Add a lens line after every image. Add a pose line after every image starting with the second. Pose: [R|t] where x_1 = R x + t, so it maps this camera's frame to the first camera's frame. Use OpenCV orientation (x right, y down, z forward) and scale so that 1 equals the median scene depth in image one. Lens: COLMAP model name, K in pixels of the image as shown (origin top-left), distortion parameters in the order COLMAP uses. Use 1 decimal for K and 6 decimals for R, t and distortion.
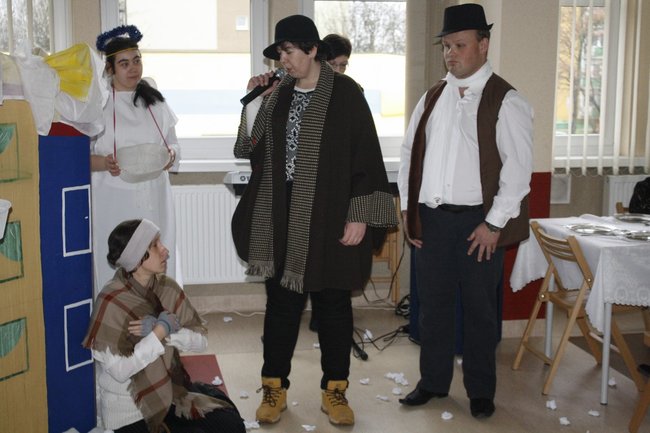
lens RADIAL K [[1009.8, 0, 325.6], [0, 1009.8, 218.2], [0, 0, 1]] dist [0.055598, 0.000000]
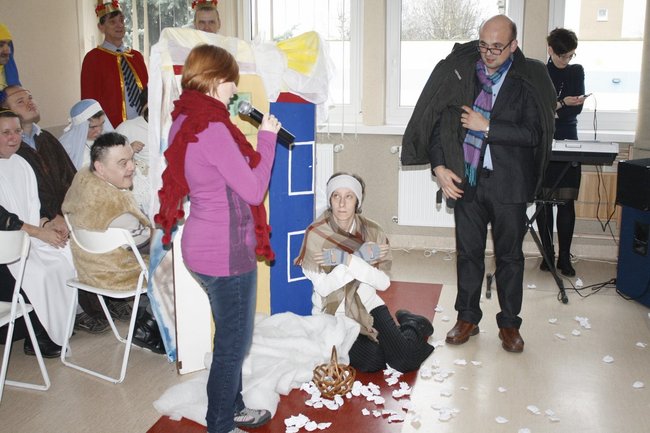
lens RADIAL K [[808.2, 0, 324.0], [0, 808.2, 215.4], [0, 0, 1]] dist [-0.000040, 0.000000]
pose [[0.911412, 0.073884, -0.404808, 0.201345], [-0.053925, 0.996710, 0.060506, -0.001947], [0.407947, -0.033317, 0.912398, 0.059704]]
